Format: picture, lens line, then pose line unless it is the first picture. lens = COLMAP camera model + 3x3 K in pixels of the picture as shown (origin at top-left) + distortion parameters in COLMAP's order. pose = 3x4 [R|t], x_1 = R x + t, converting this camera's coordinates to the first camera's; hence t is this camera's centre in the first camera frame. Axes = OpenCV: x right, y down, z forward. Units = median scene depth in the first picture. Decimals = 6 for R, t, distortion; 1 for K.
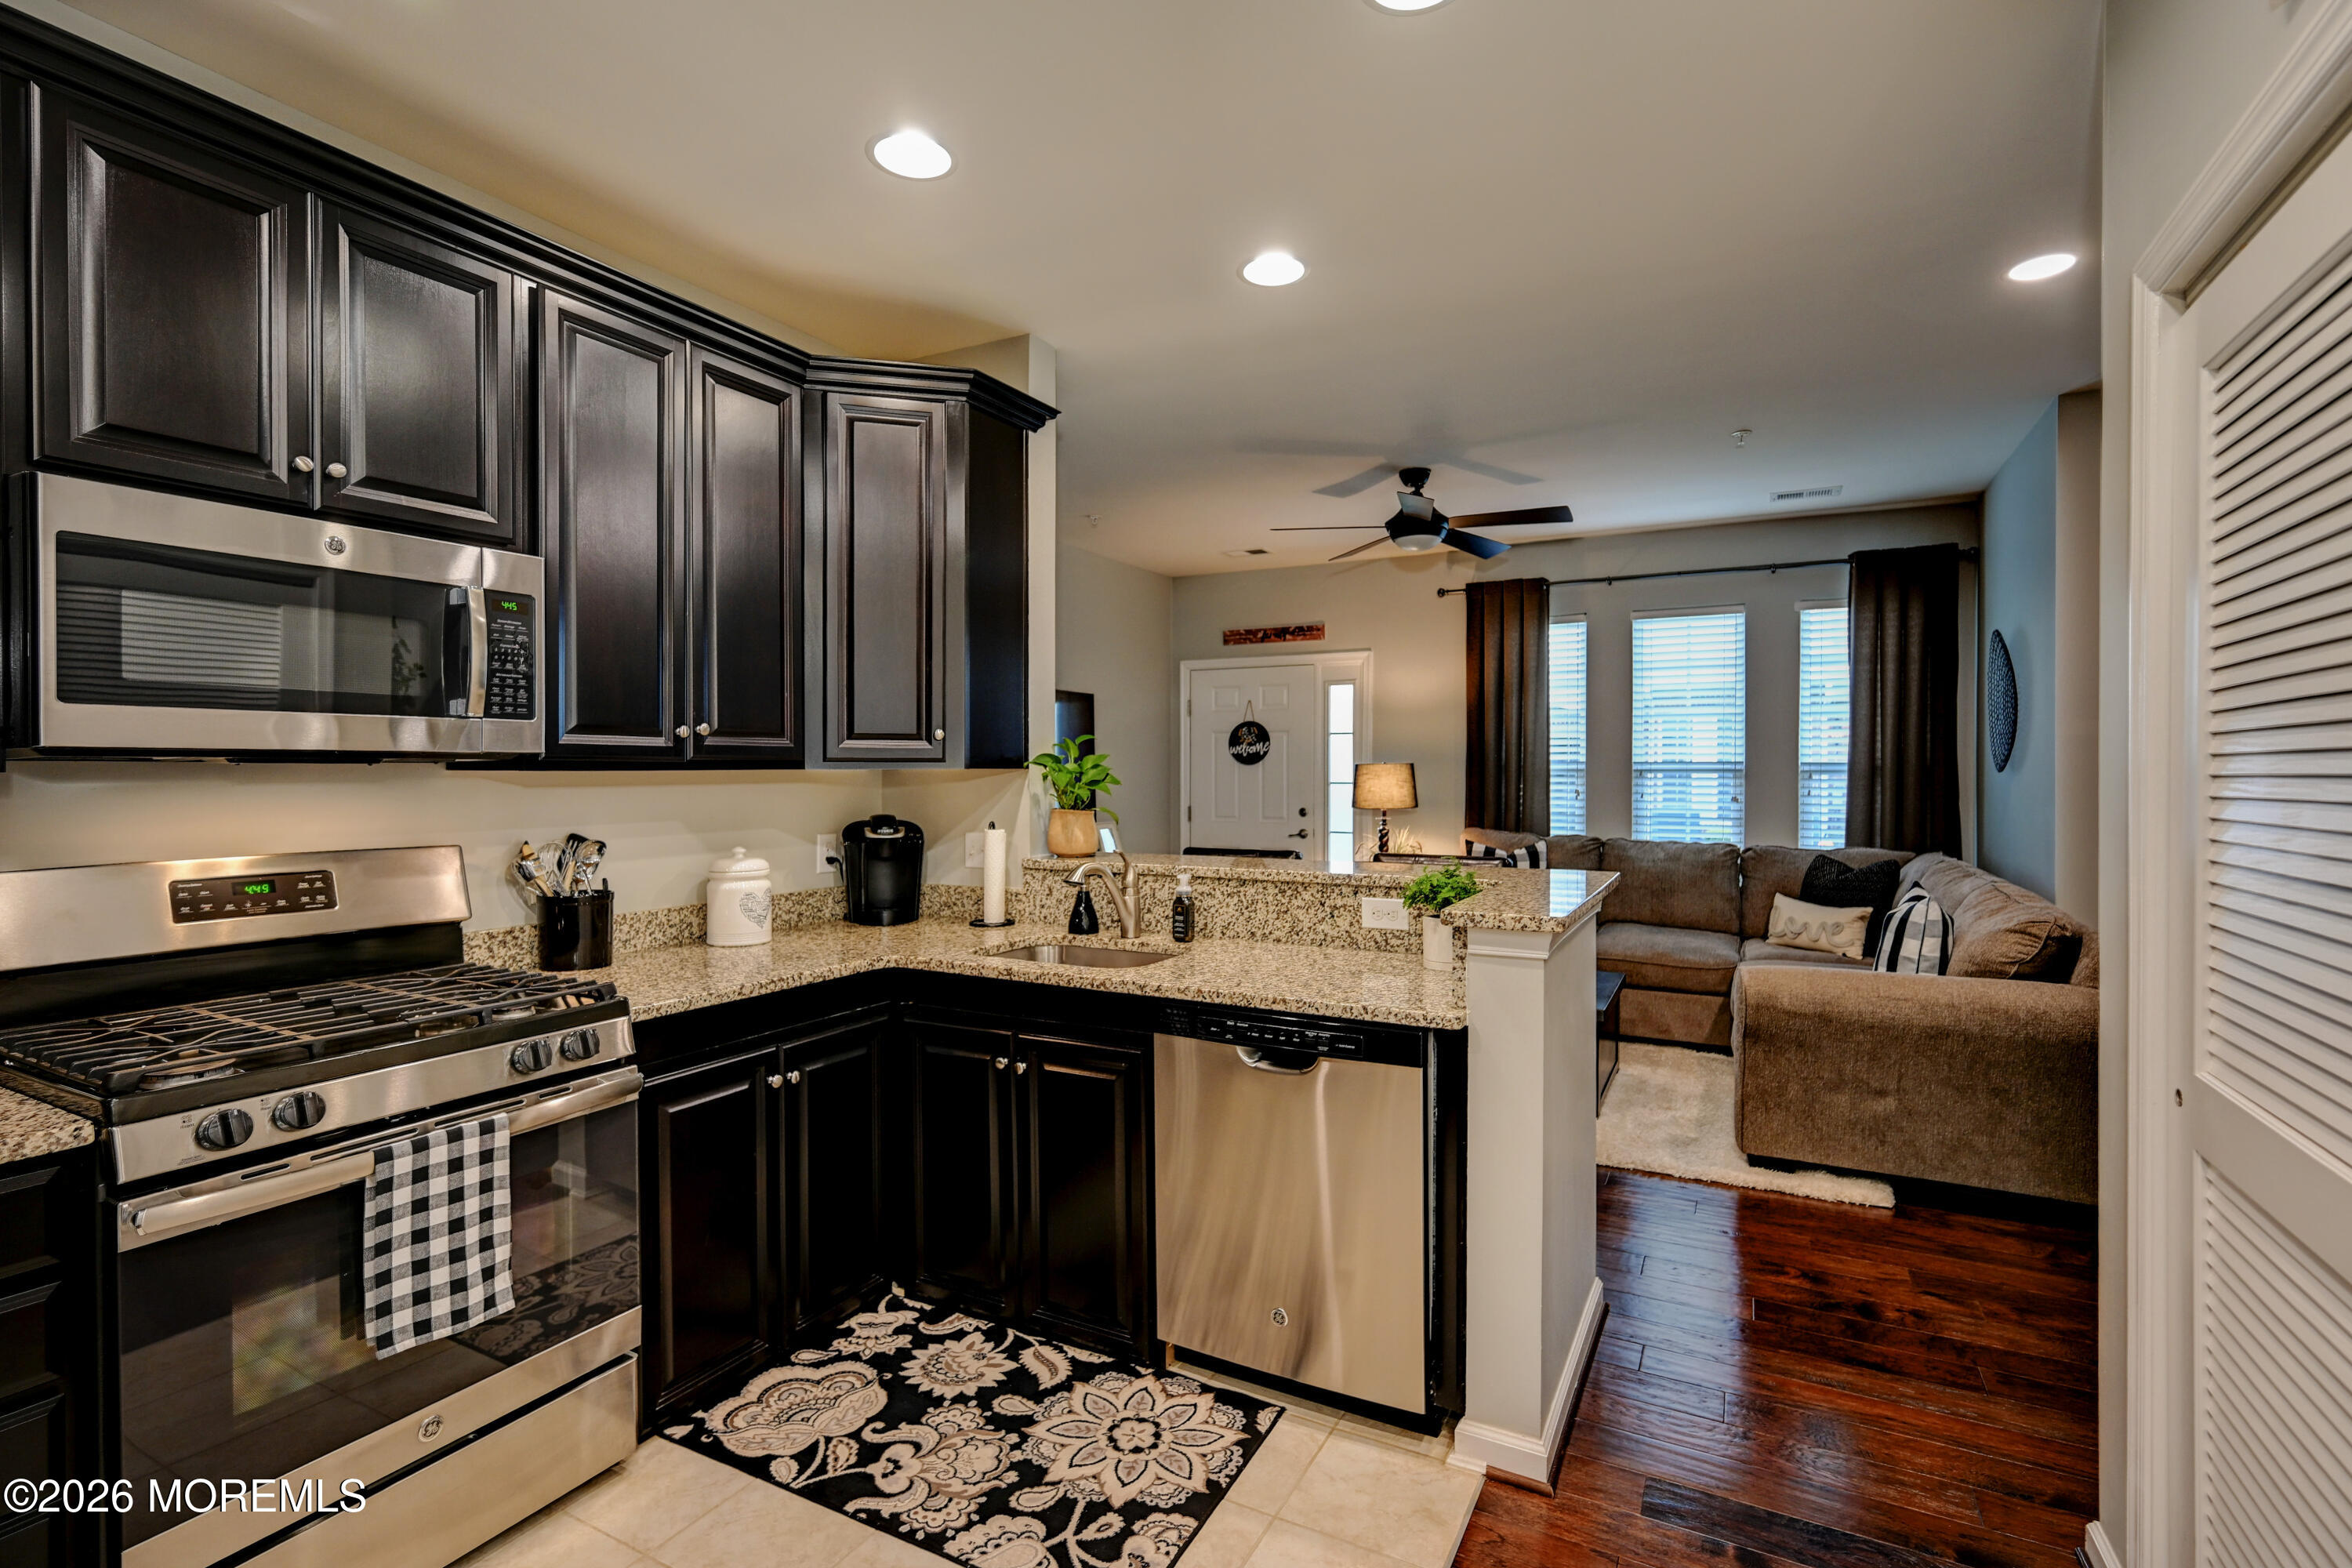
lens RADIAL K [[1077.5, 0, 1177.3], [0, 1077.5, 785.8], [0, 0, 1]] dist [-0.010191, -0.000531]
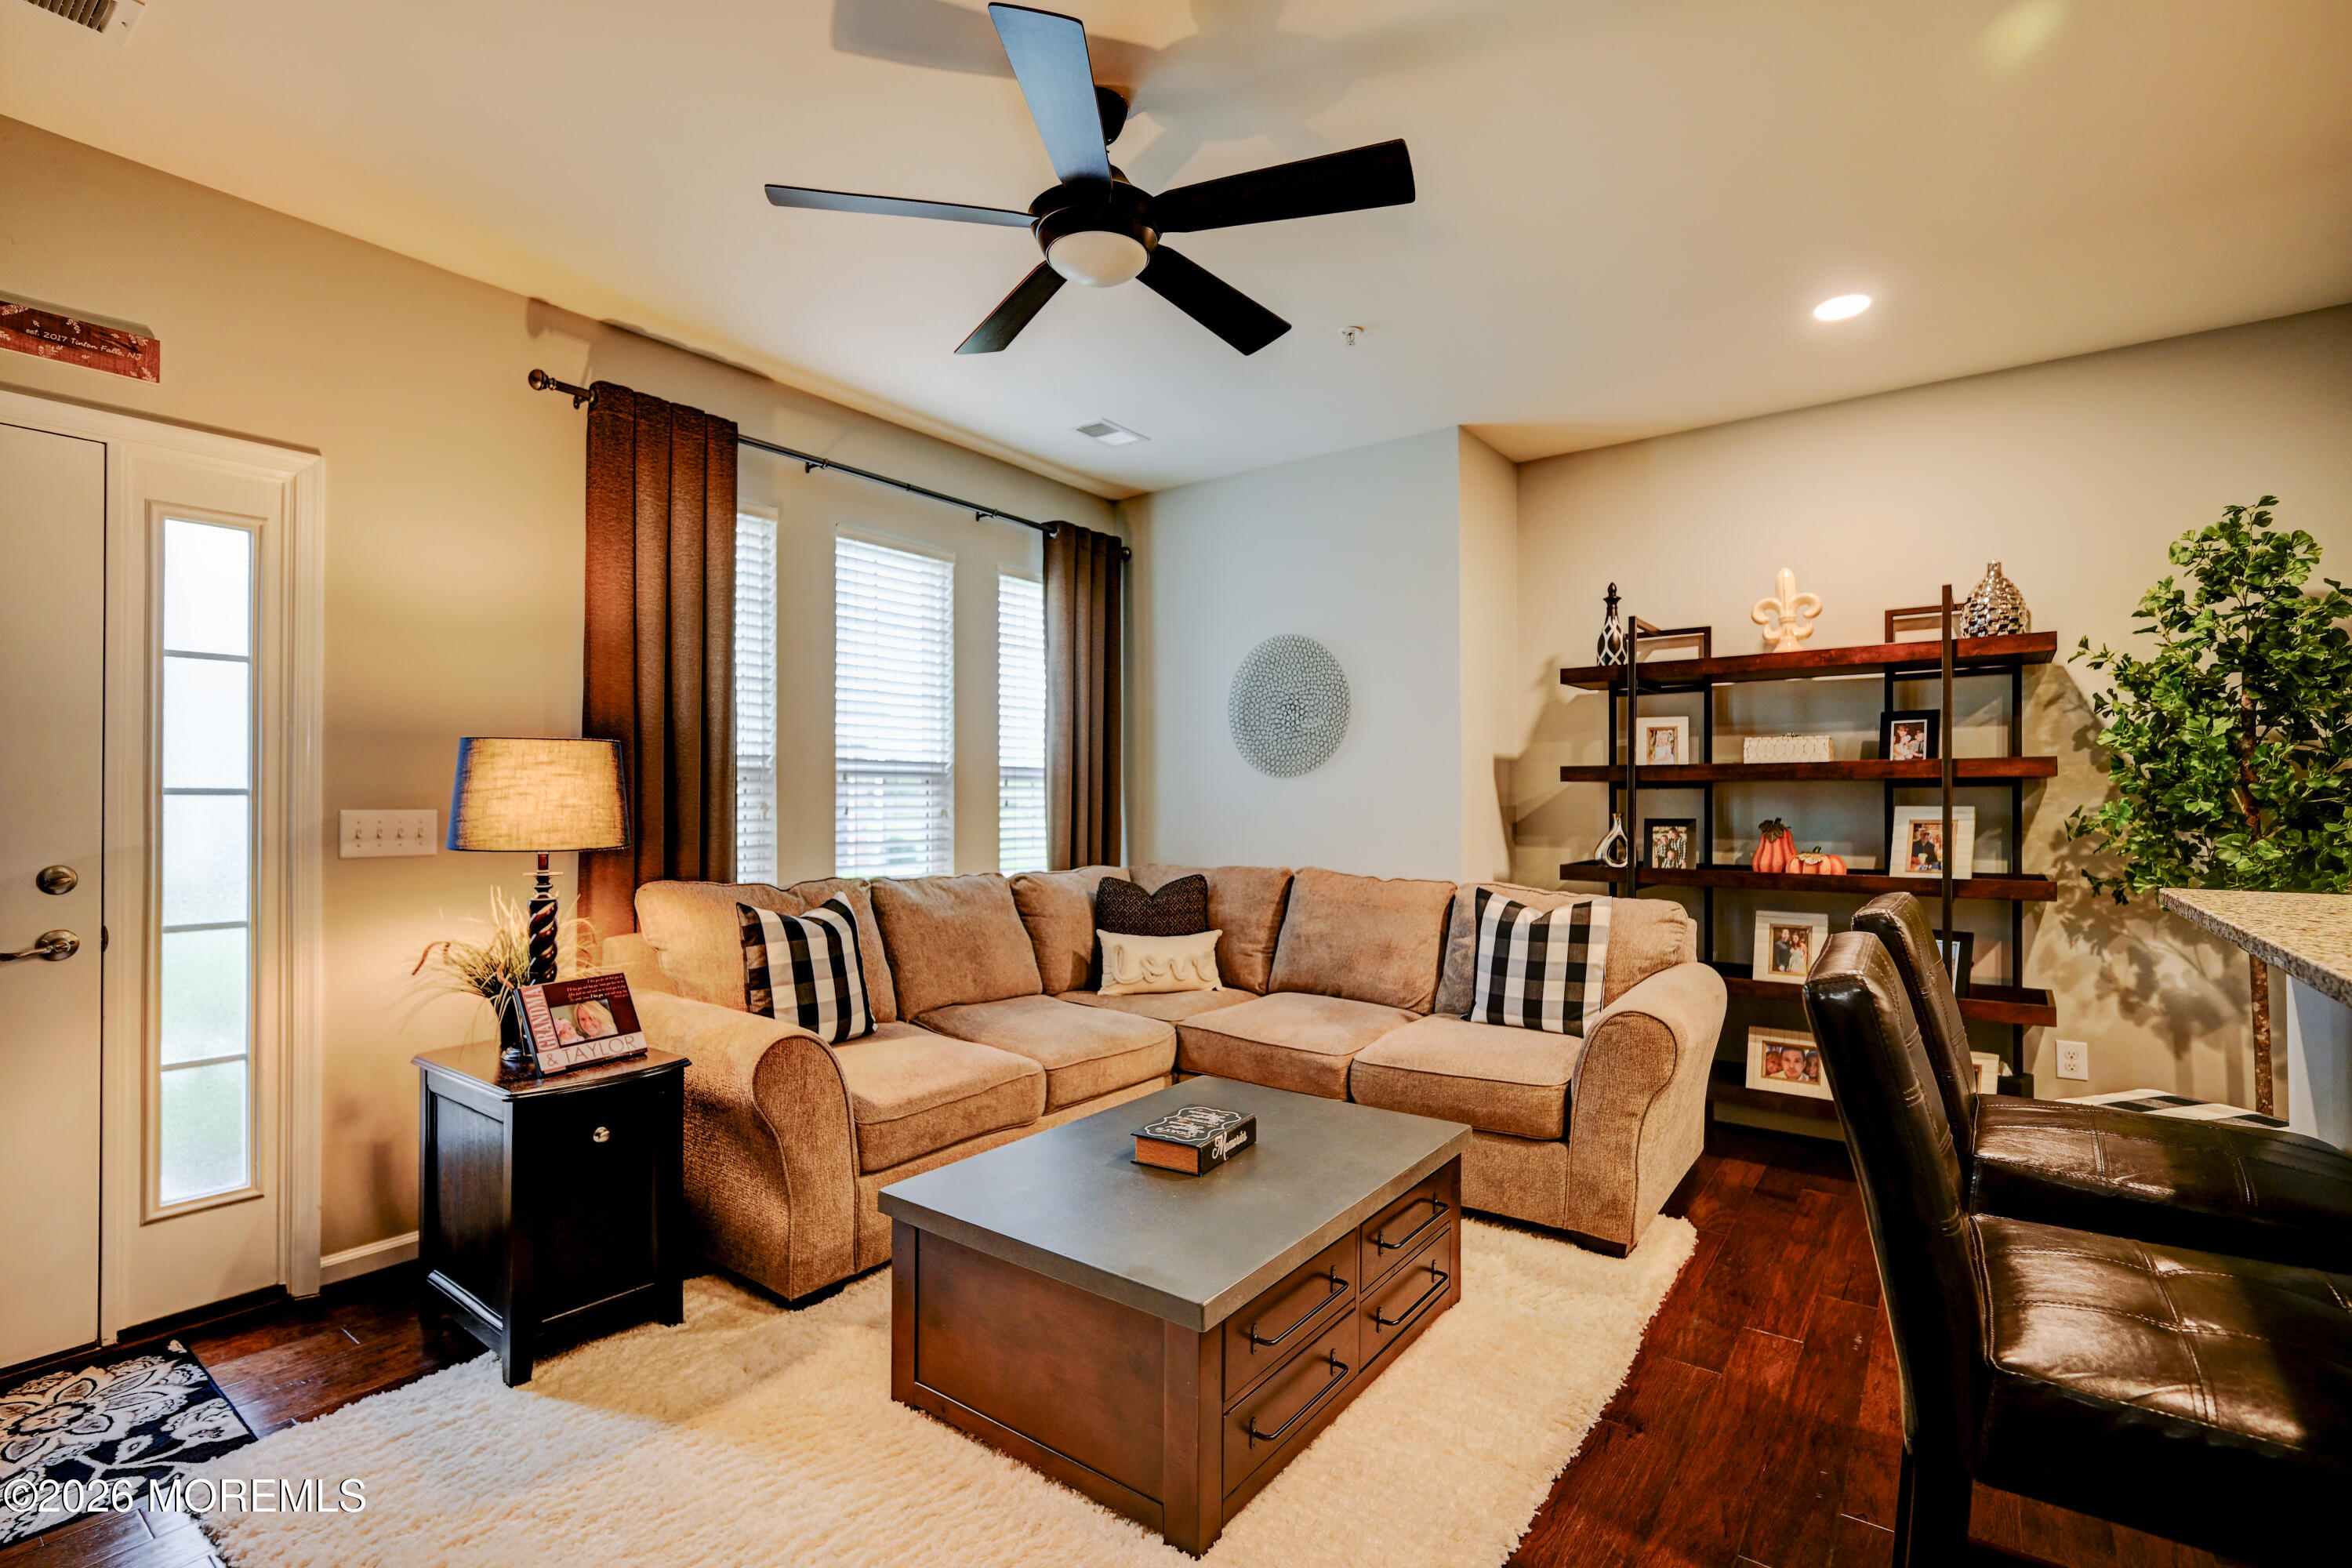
lens RADIAL K [[1077.5, 0, 1169.0], [0, 1077.5, 793.8], [0, 0, 1]] dist [-0.010191, -0.000531]
pose [[0.176826, 0.006163, 0.984223, -0.147036], [0.015603, 0.999837, -0.009064, 0.005963], [-0.984118, 0.016960, 0.176701, 0.612907]]
